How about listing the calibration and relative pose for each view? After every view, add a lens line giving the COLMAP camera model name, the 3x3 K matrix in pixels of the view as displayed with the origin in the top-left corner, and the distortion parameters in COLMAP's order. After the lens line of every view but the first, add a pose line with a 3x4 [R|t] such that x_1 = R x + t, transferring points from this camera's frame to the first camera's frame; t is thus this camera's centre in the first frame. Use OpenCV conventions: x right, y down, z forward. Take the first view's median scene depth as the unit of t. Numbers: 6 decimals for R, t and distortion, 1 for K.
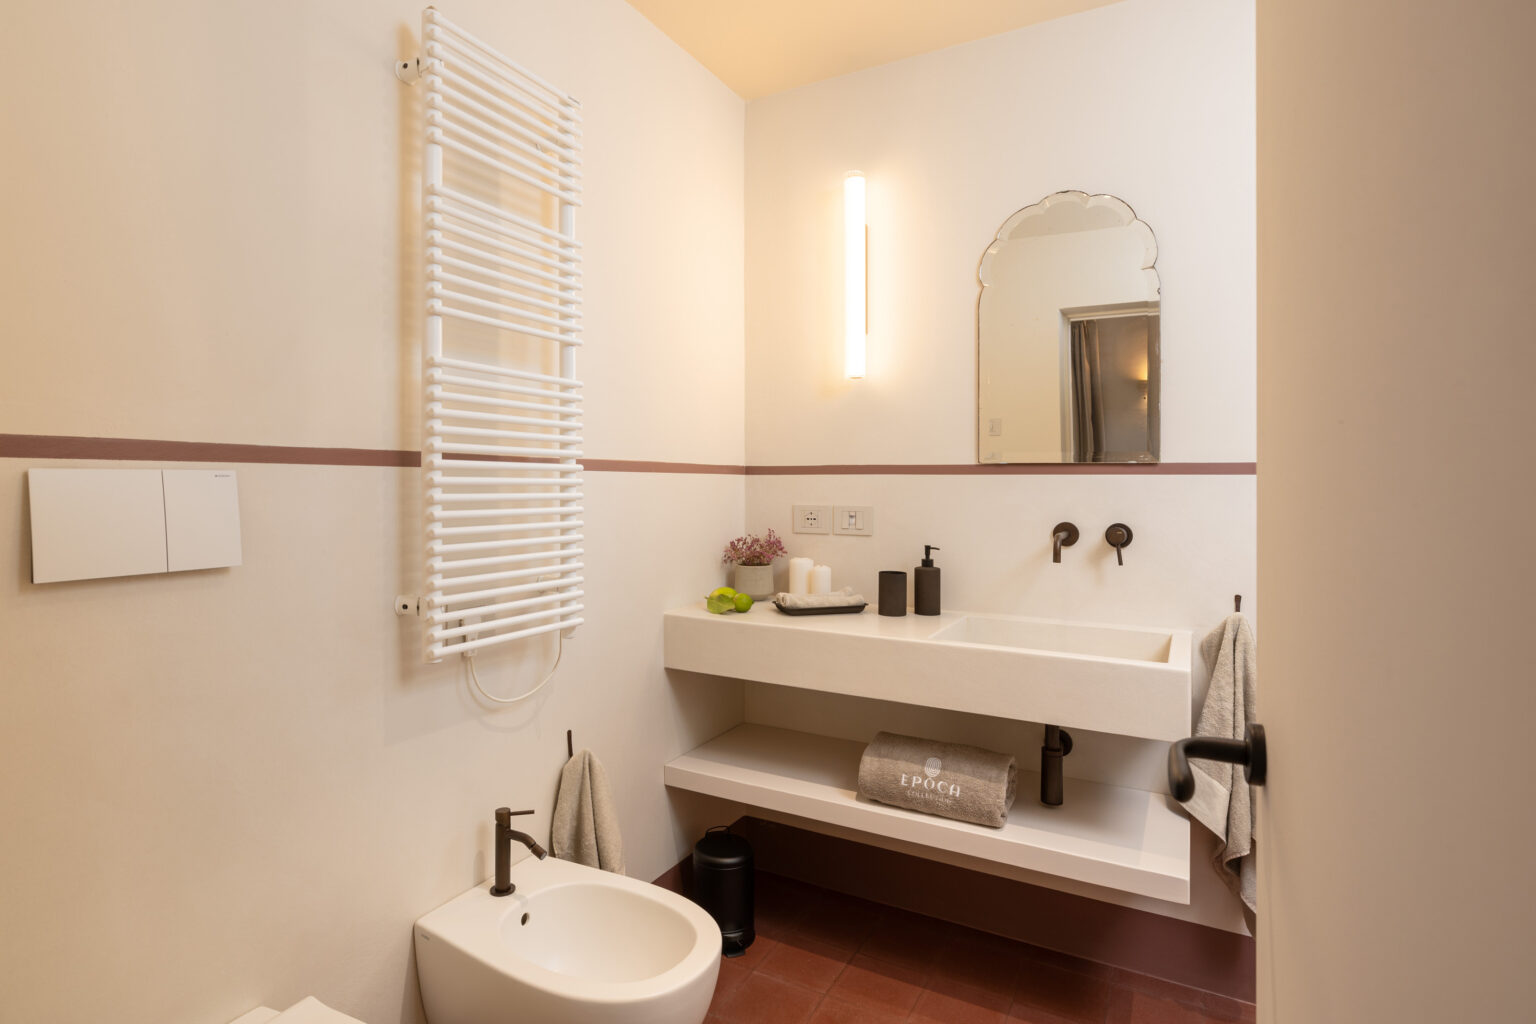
lens RADIAL K [[787.2, 0, 769.7], [0, 787.2, 503.3], [0, 0, 1]] dist [-0.001291, 0.000016]
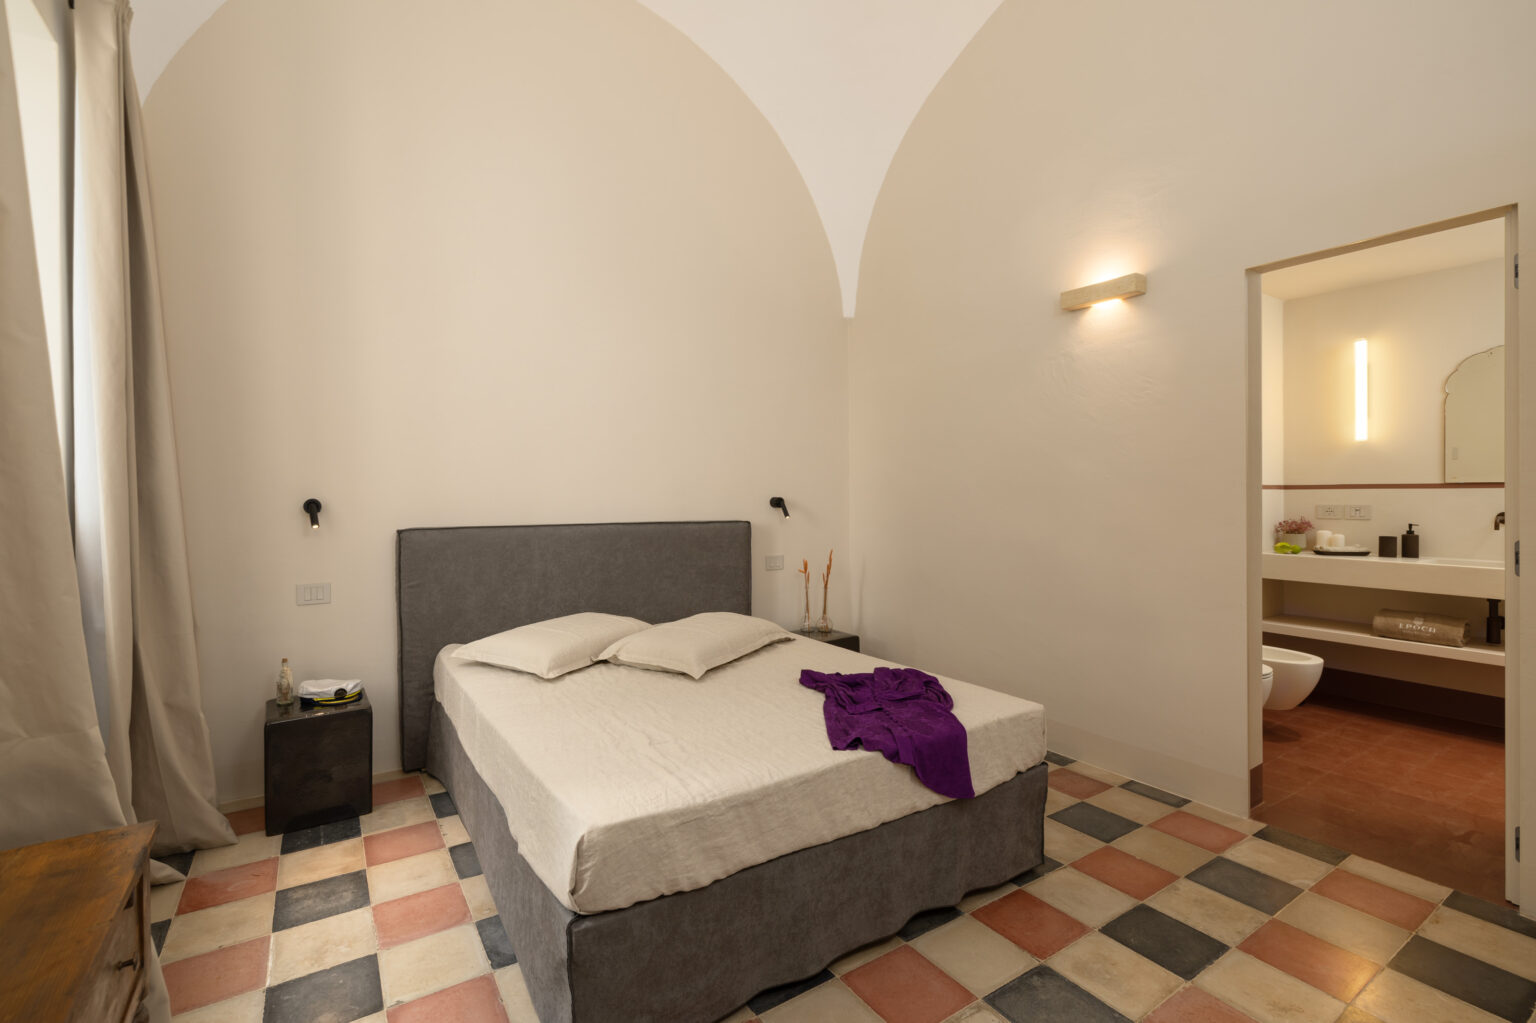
lens RADIAL K [[685.8, 0, 765.3], [0, 685.8, 506.9], [0, 0, 1]] dist [0.001474, 0.000100]
pose [[0.879760, 0.006721, -0.475370, -0.413046], [-0.015356, 0.999780, -0.014283, 0.060386], [0.475169, 0.019866, 0.879670, -1.321072]]
